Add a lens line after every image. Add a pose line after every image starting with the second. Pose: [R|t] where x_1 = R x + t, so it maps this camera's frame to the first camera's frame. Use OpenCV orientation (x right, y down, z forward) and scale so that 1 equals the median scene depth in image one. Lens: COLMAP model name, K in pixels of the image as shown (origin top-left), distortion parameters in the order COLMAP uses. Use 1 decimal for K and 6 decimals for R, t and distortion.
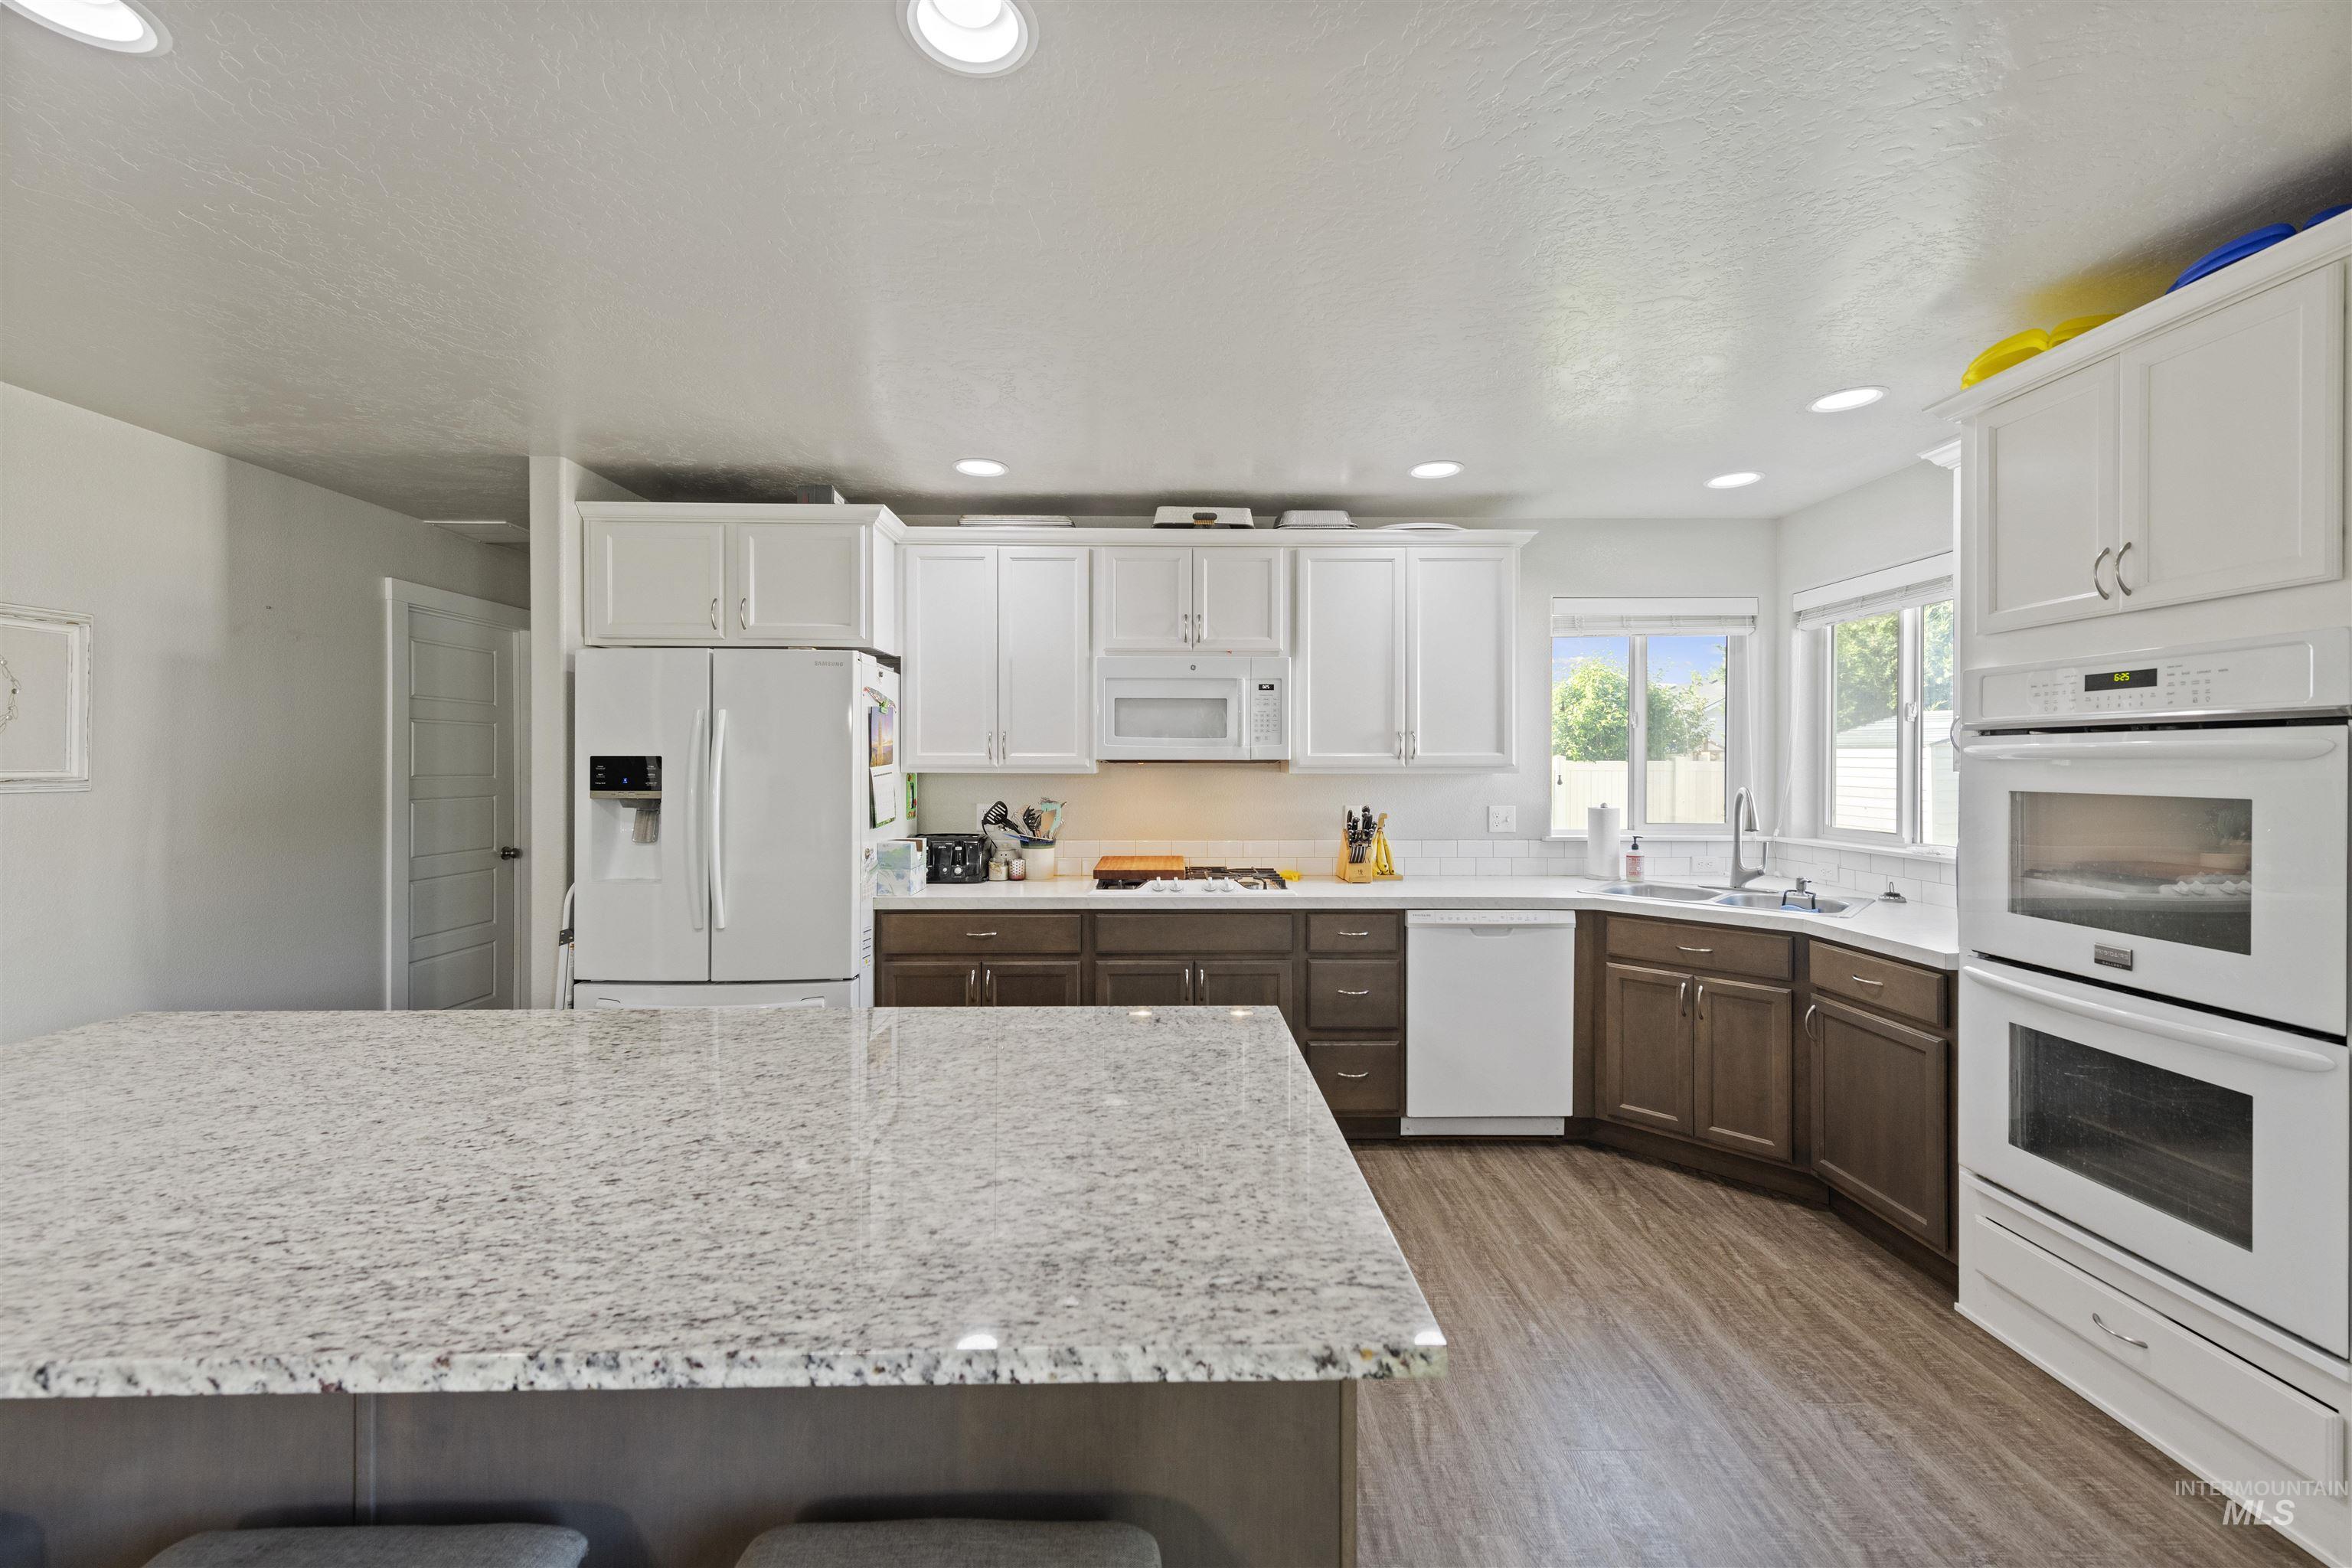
lens RADIAL K [[929.5, 0, 1170.5], [0, 929.5, 773.8], [0, 0, 1]] dist [0.008944, -0.001061]
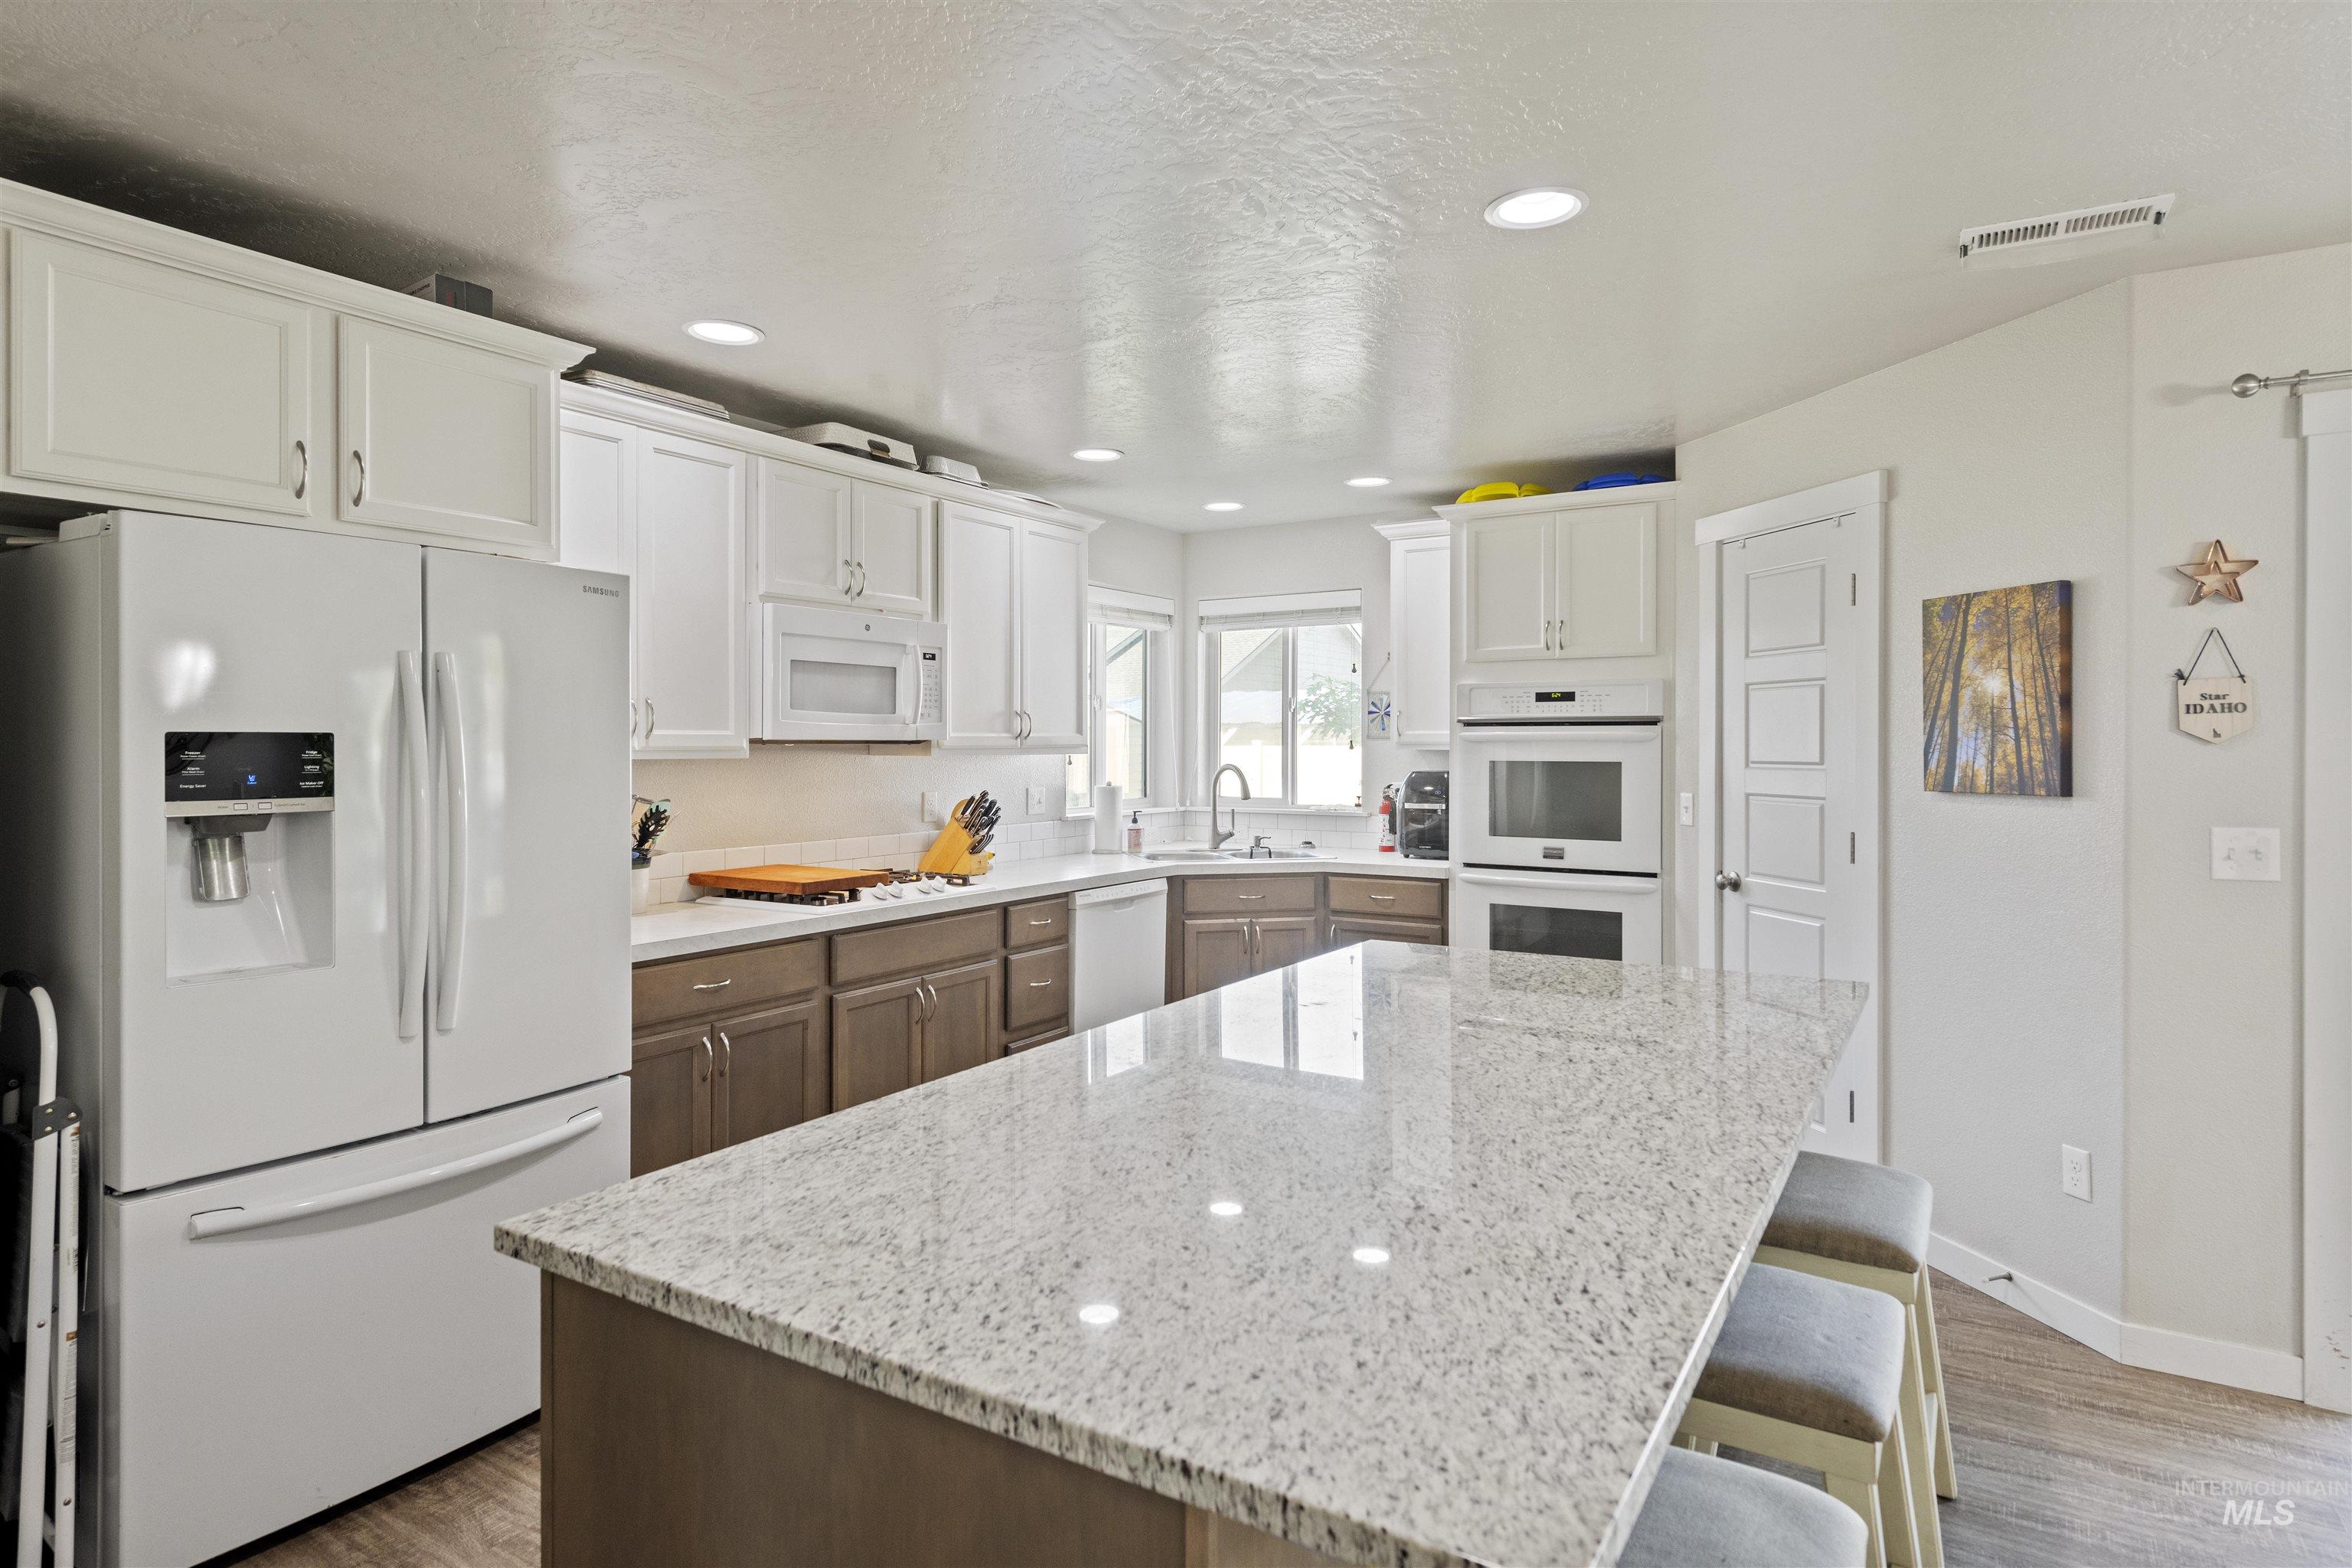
lens RADIAL K [[1275.4, 0, 1163.7], [0, 1275.4, 765.0], [0, 0, 1]] dist [-0.000954, -0.000507]
pose [[0.543582, -0.015505, 0.839213, -0.784714], [0.010732, 0.999876, 0.011522, -0.003522], [-0.839287, 0.002743, 0.543681, 0.170719]]
